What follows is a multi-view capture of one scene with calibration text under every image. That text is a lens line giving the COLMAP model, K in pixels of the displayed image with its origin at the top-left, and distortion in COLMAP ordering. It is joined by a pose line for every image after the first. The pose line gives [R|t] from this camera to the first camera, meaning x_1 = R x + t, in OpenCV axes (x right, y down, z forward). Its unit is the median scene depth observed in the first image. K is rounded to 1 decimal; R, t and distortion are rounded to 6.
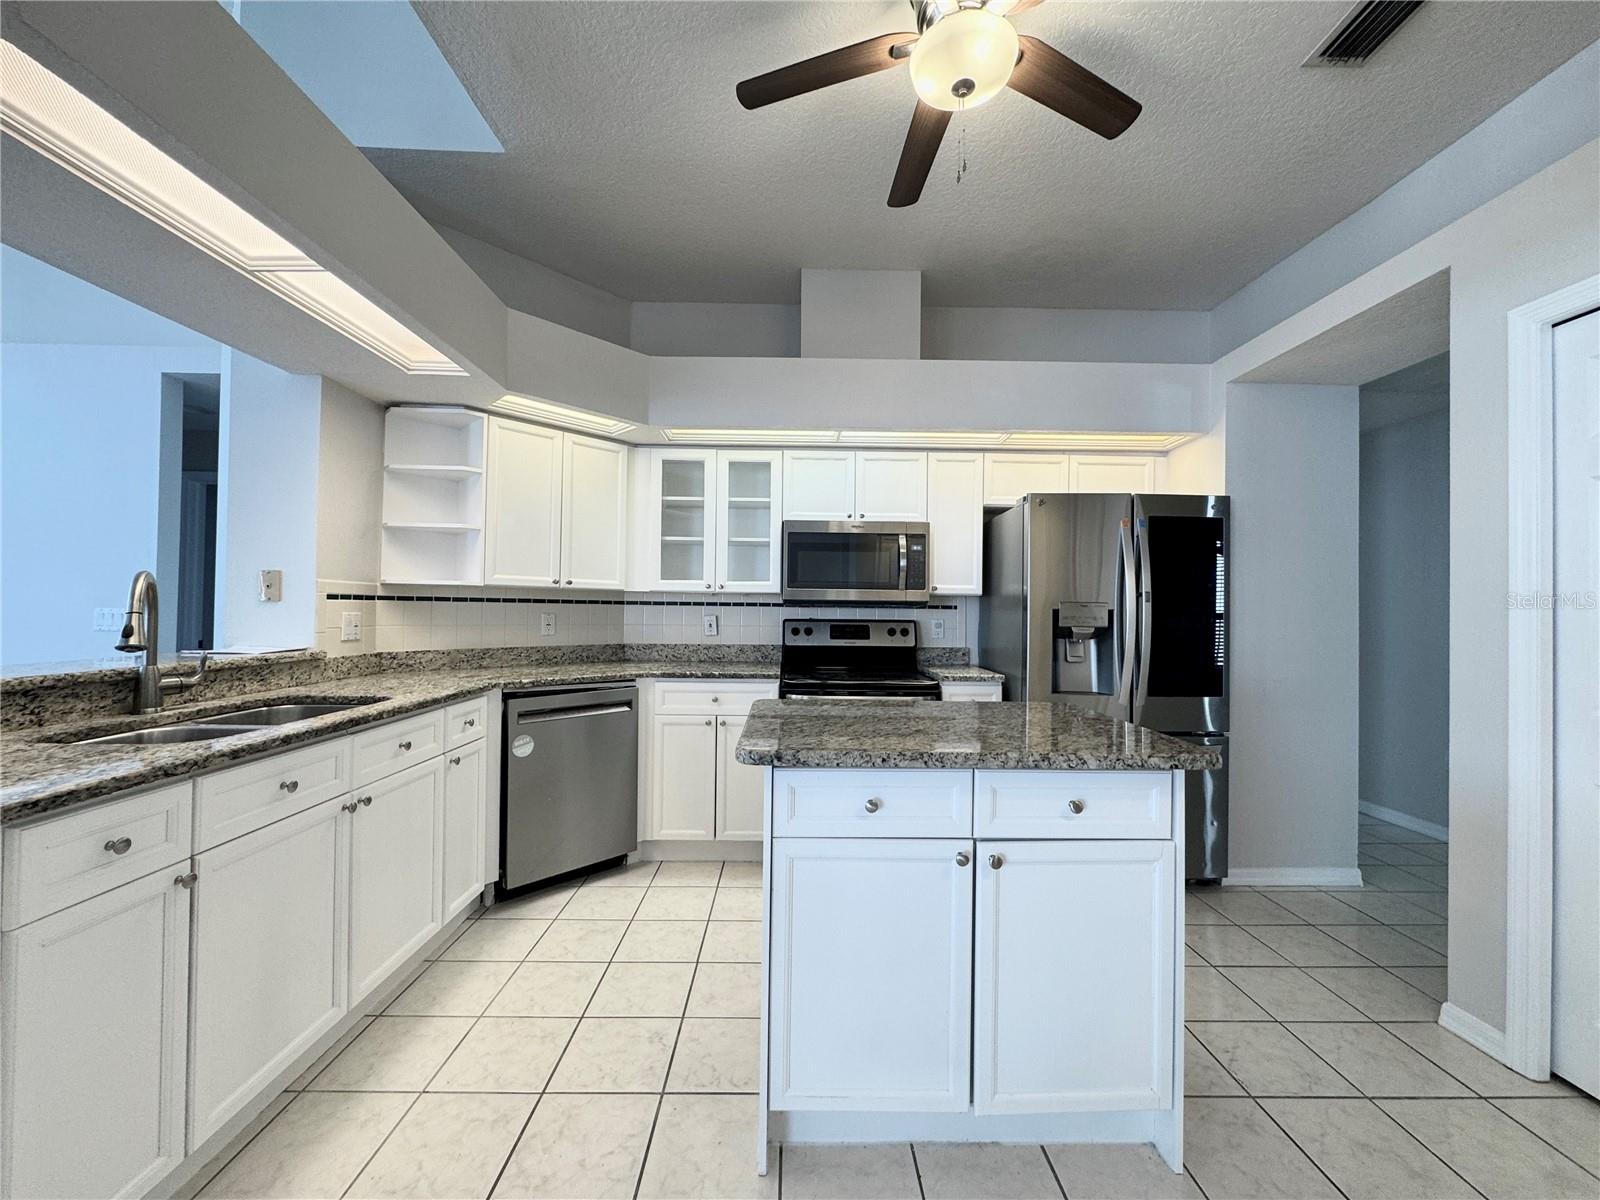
lens RADIAL K [[638.2, 0, 800.0], [0, 638.2, 600.0], [0, 0, 1]] dist [-0.001464, 0.000069]
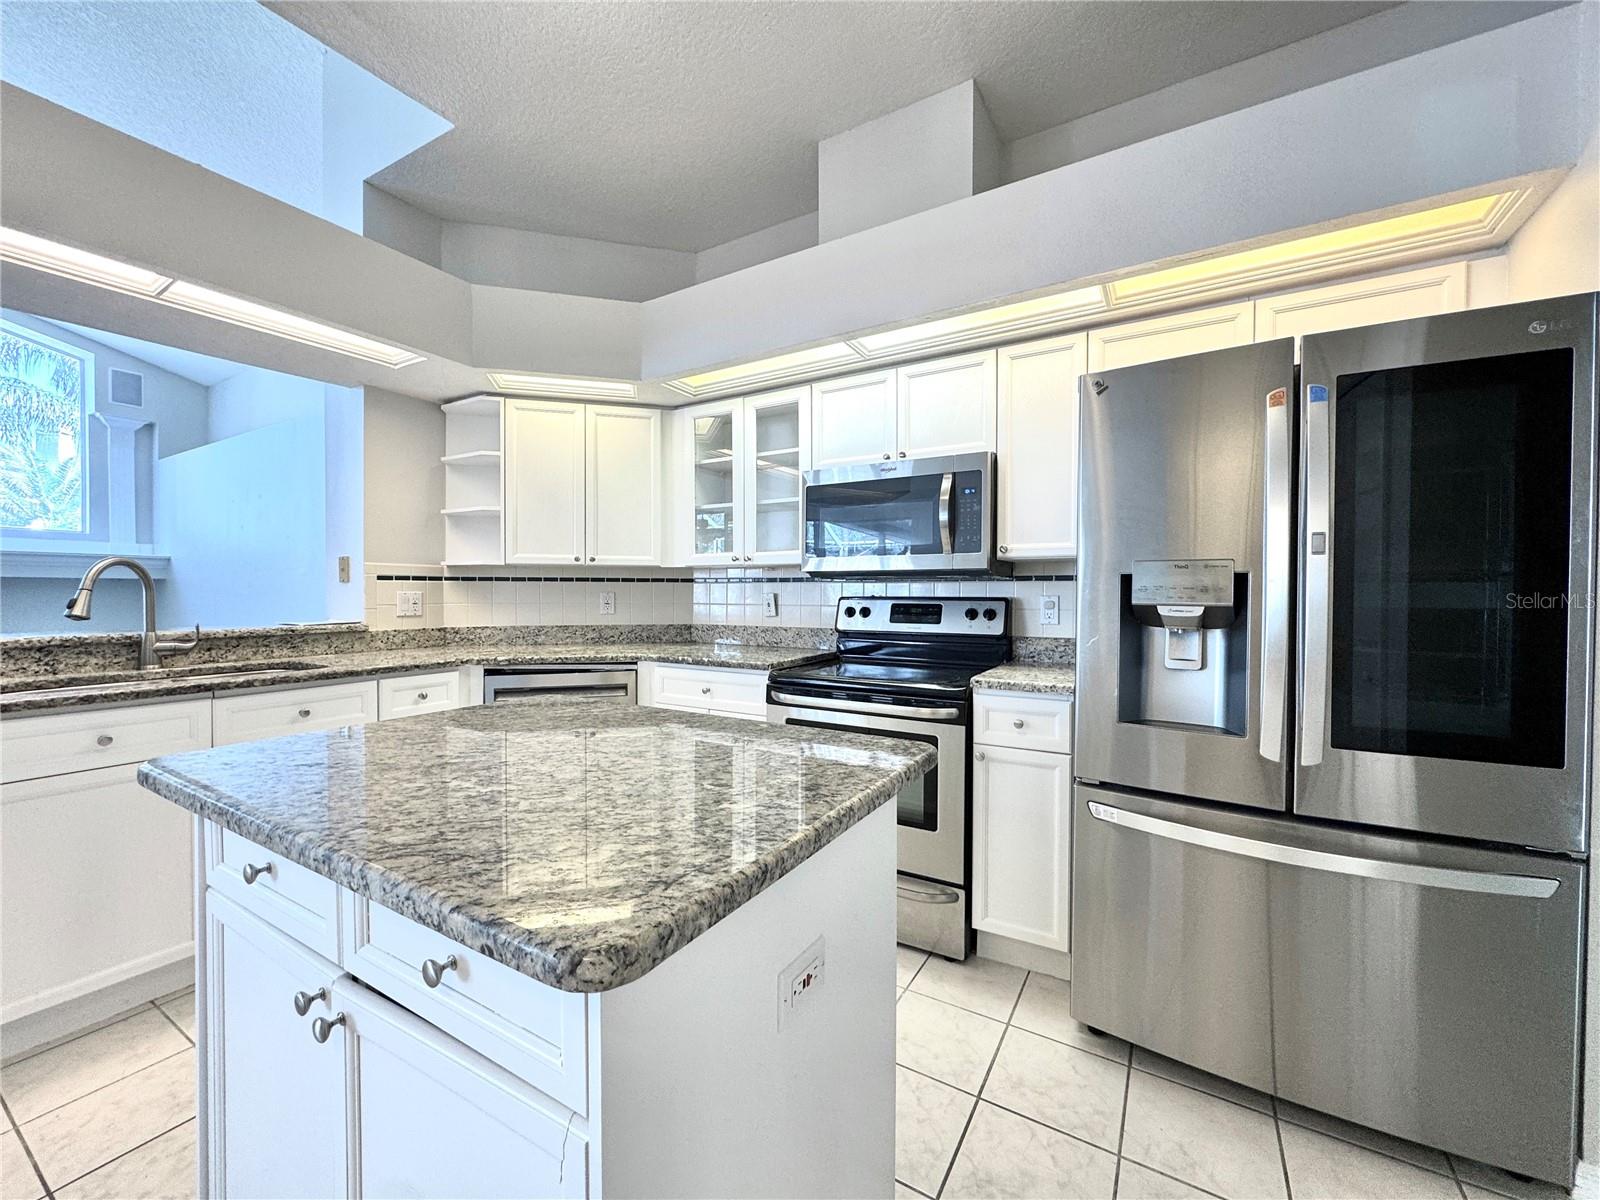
lens RADIAL K [[638.2, 0, 800.0], [0, 638.2, 600.0], [0, 0, 1]] dist [-0.001464, 0.000069]
pose [[0.850027, -0.003228, -0.526729, 0.423293], [0.016409, 0.999658, 0.020353, 0.019826], [0.526484, -0.025944, 0.849789, 0.345367]]
